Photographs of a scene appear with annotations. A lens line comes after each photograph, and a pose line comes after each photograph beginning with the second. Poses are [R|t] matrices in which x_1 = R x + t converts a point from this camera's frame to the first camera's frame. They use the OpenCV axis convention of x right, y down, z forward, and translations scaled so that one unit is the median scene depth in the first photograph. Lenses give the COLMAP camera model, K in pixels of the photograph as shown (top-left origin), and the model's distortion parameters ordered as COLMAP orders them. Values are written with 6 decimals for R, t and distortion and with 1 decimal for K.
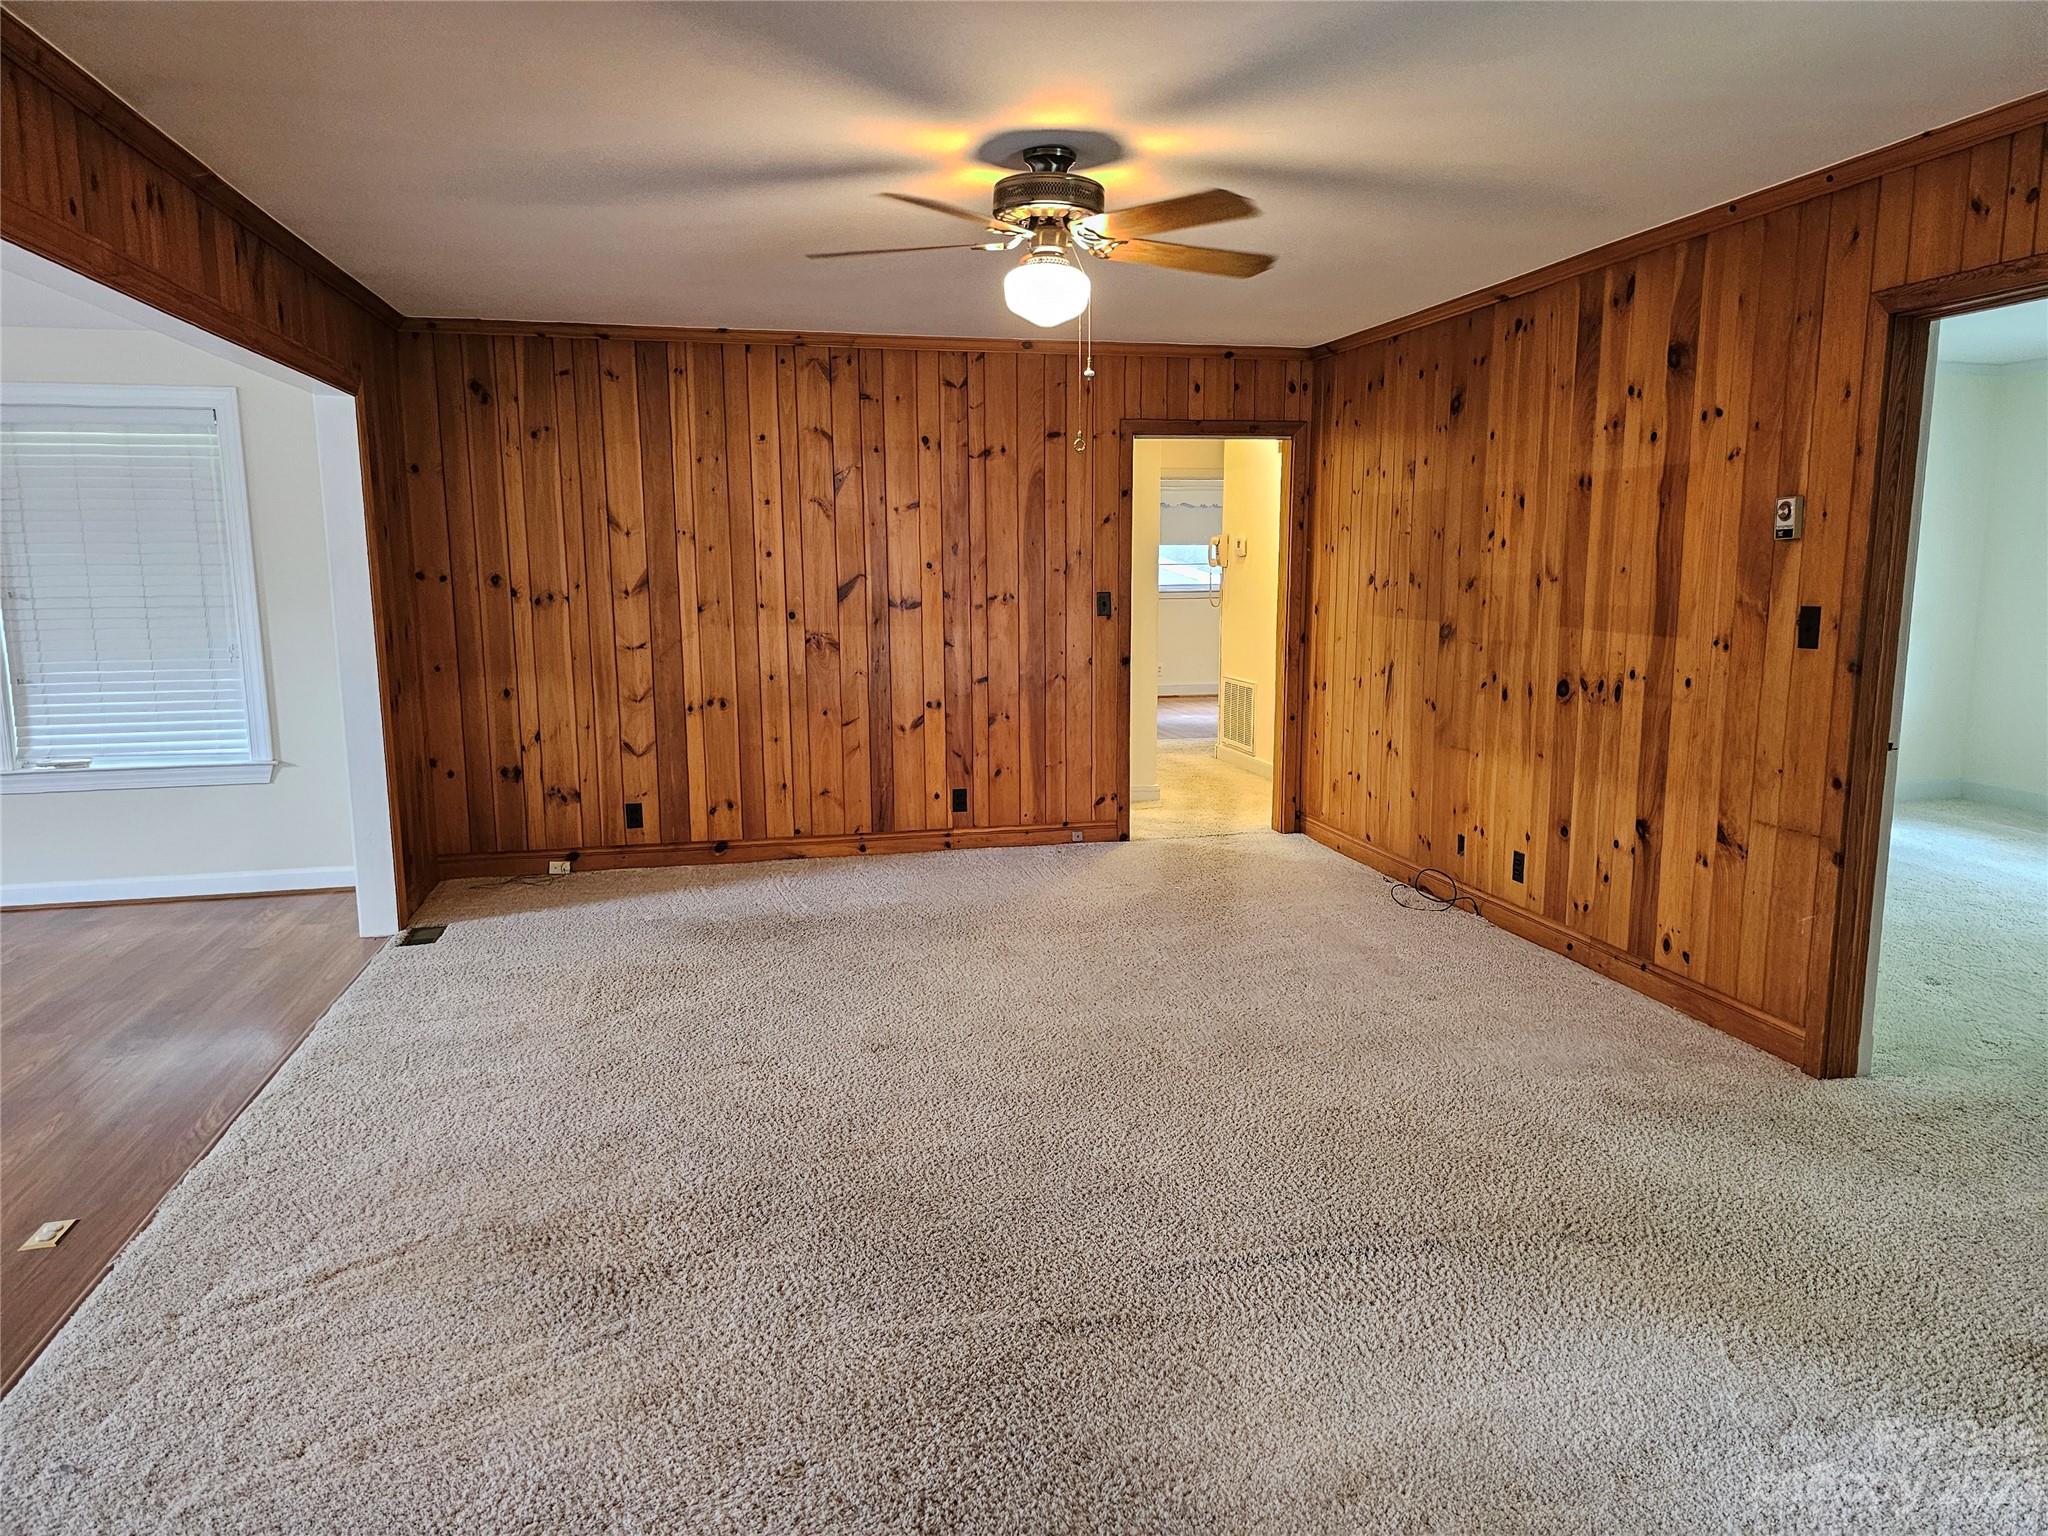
lens RADIAL K [[1385.2, 0, 1031.5], [0, 1385.2, 773.2], [0, 0, 1]] dist [0.073863, -0.060057]
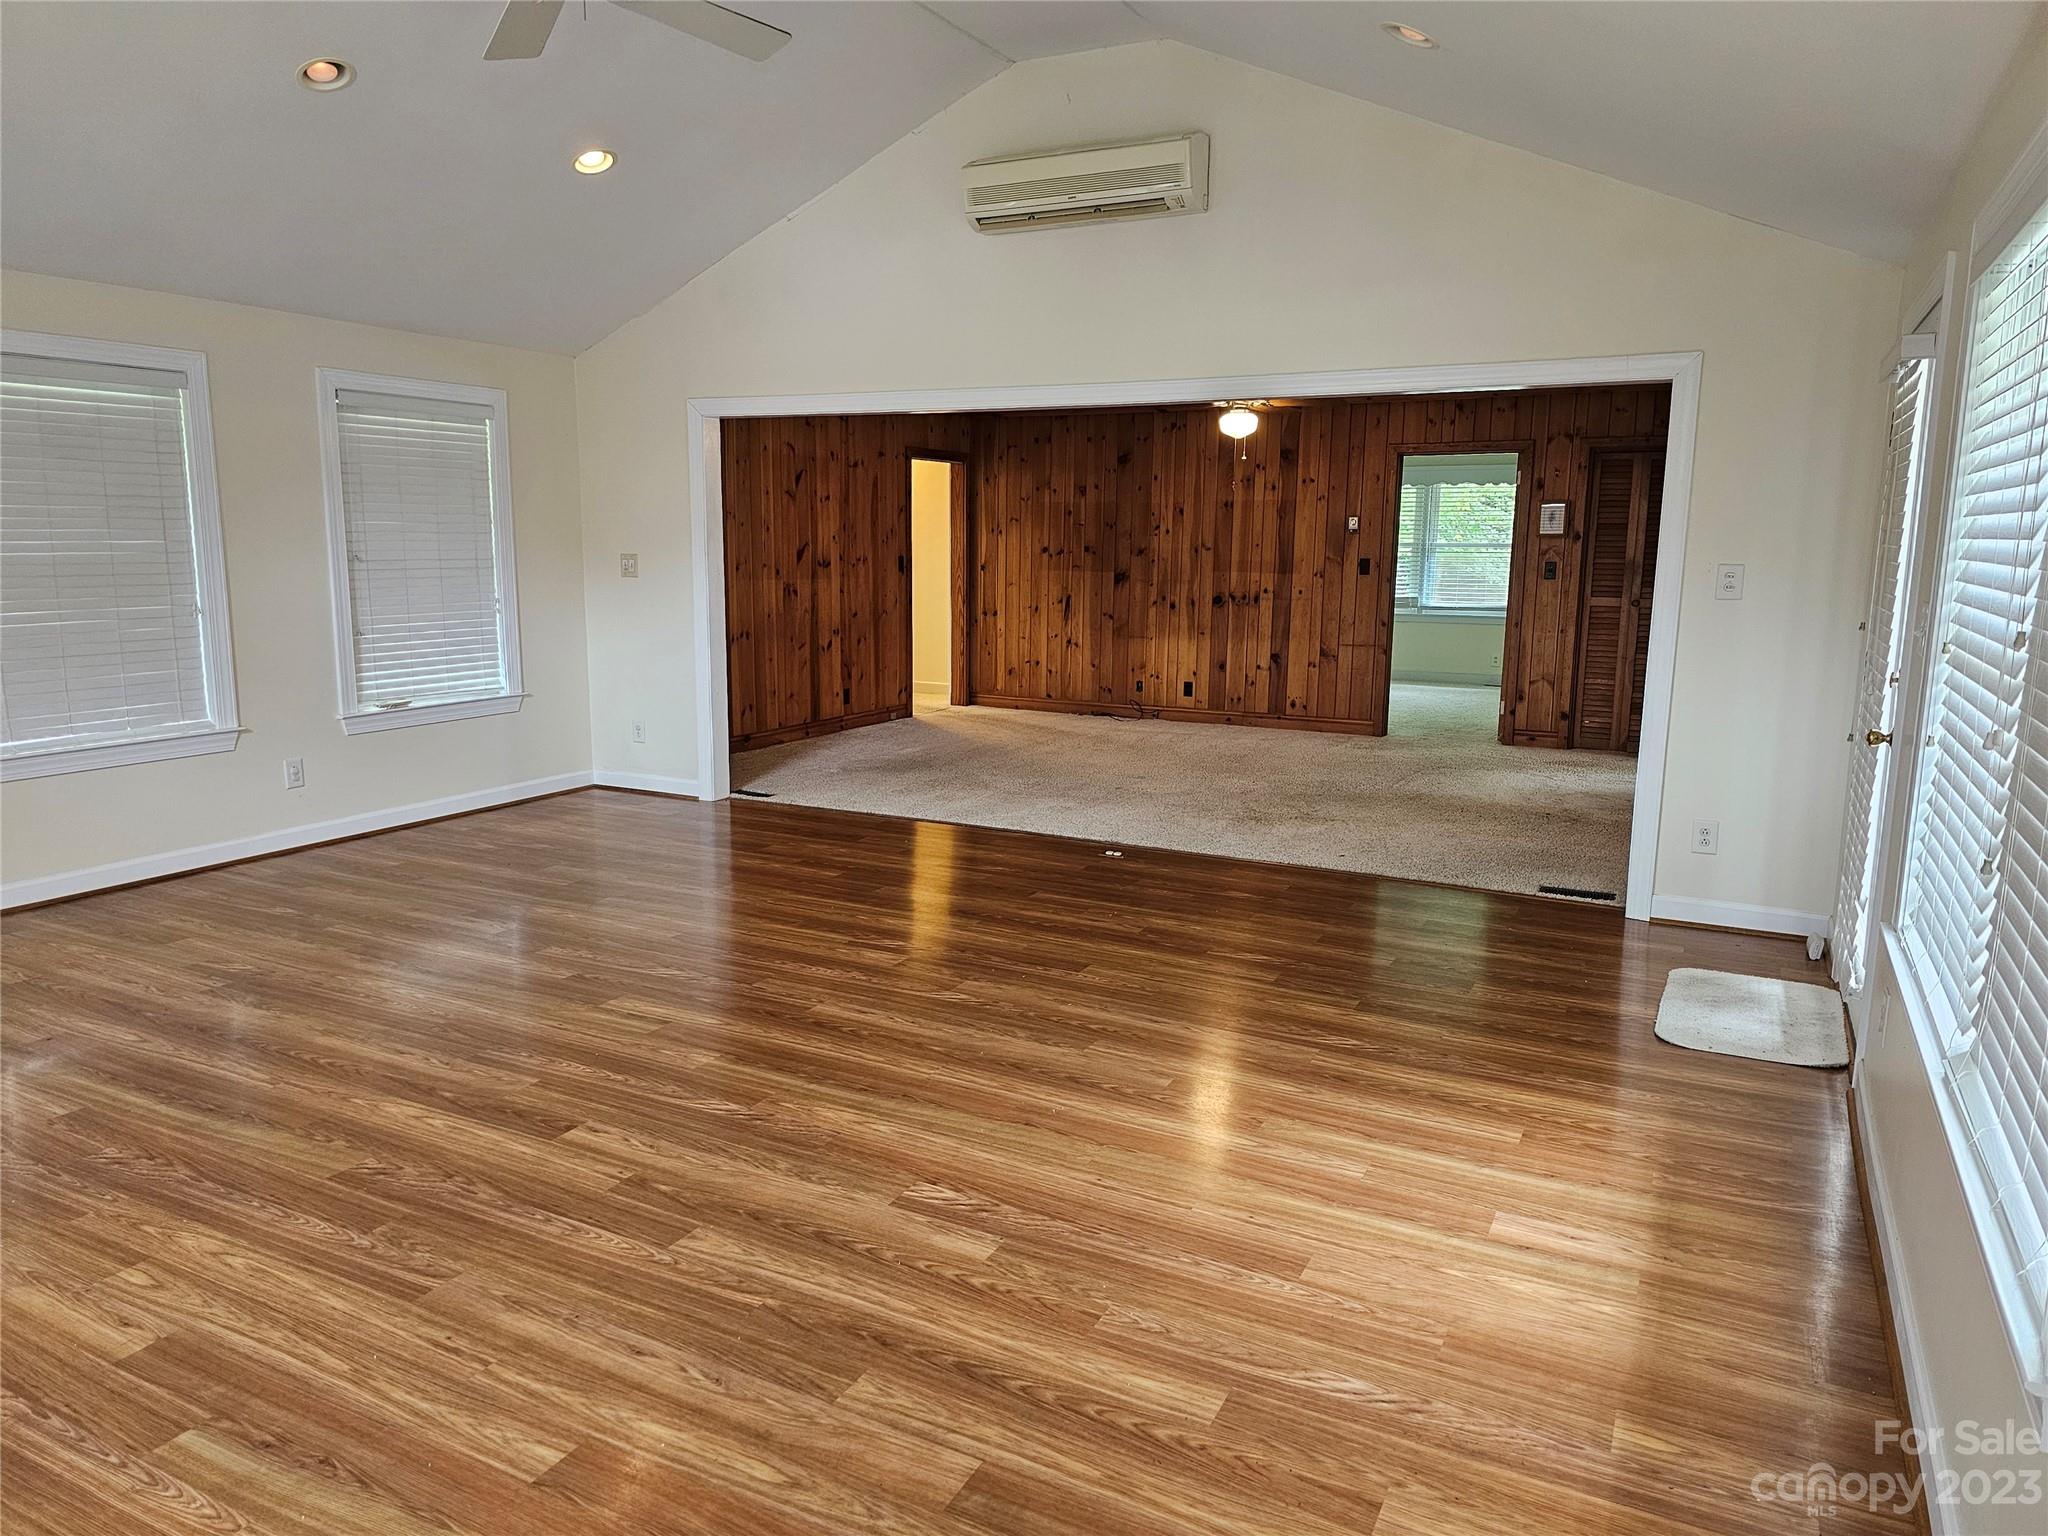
lens RADIAL K [[1385.2, 0, 1031.5], [0, 1385.2, 773.2], [0, 0, 1]] dist [0.073863, -0.060057]
pose [[0.647602, -0.116586, 0.753007, -1.172501], [0.105289, 0.992437, 0.063106, 0.031482], [-0.754670, 0.038416, 0.654979, -0.140869]]
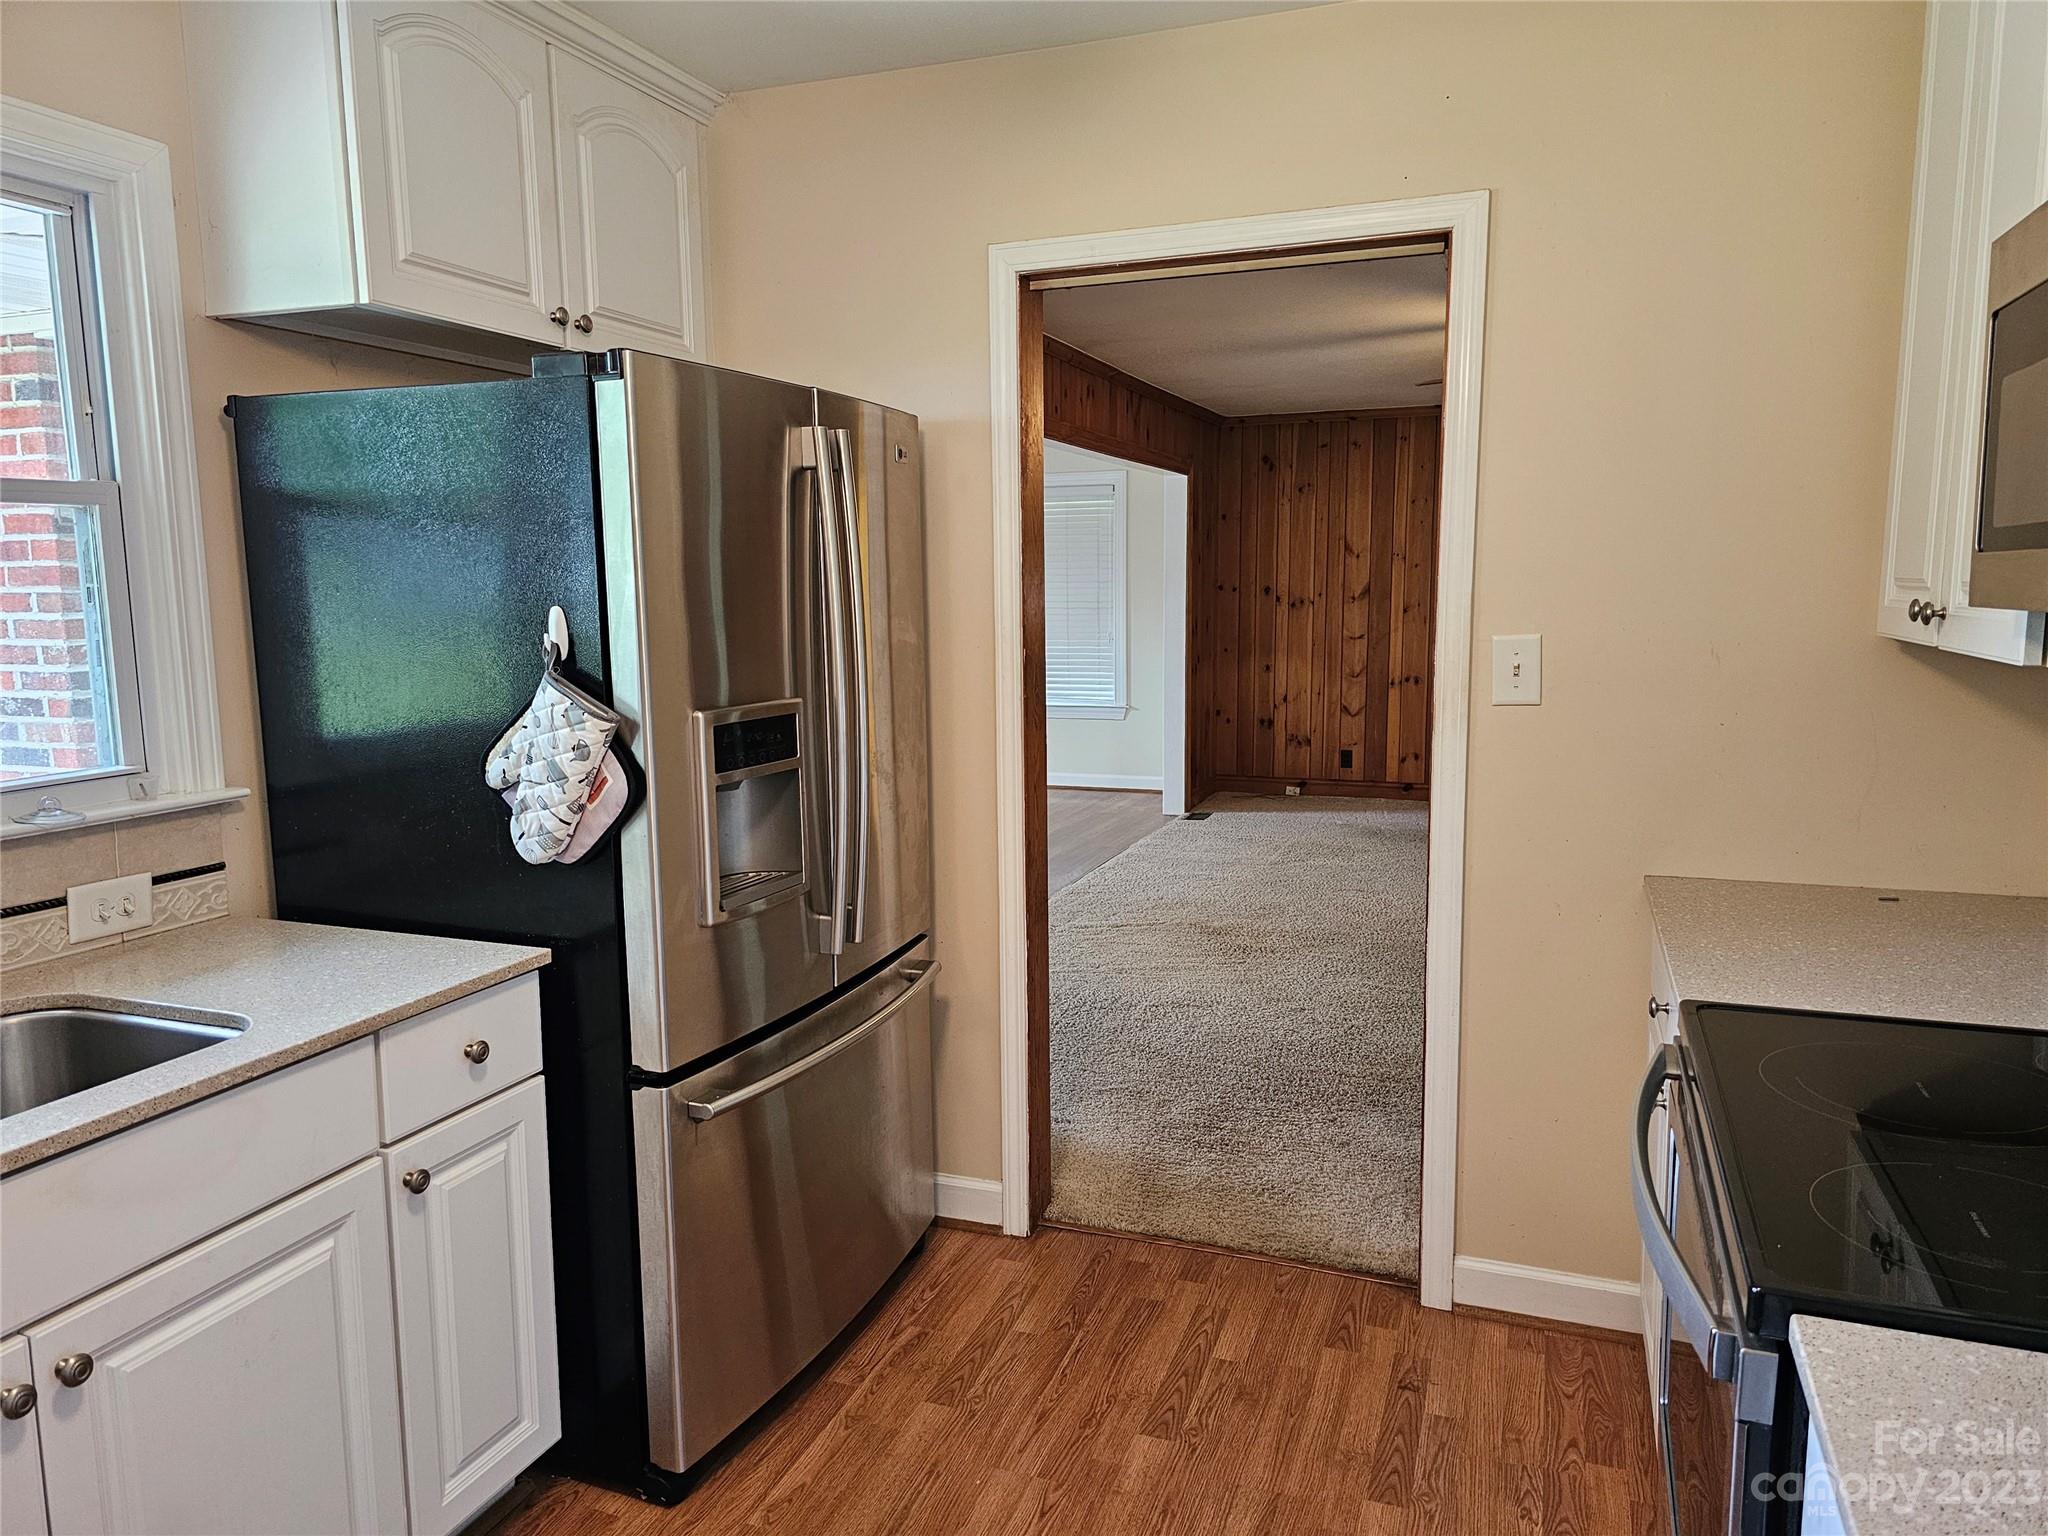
lens RADIAL K [[1385.2, 0, 1031.5], [0, 1385.2, 773.2], [0, 0, 1]] dist [0.073863, -0.060057]
pose [[0.835865, 0.072880, -0.544075, 0.218308], [-0.079828, 0.996749, 0.010877, 0.057359], [0.543099, 0.034341, 0.838966, -0.350744]]
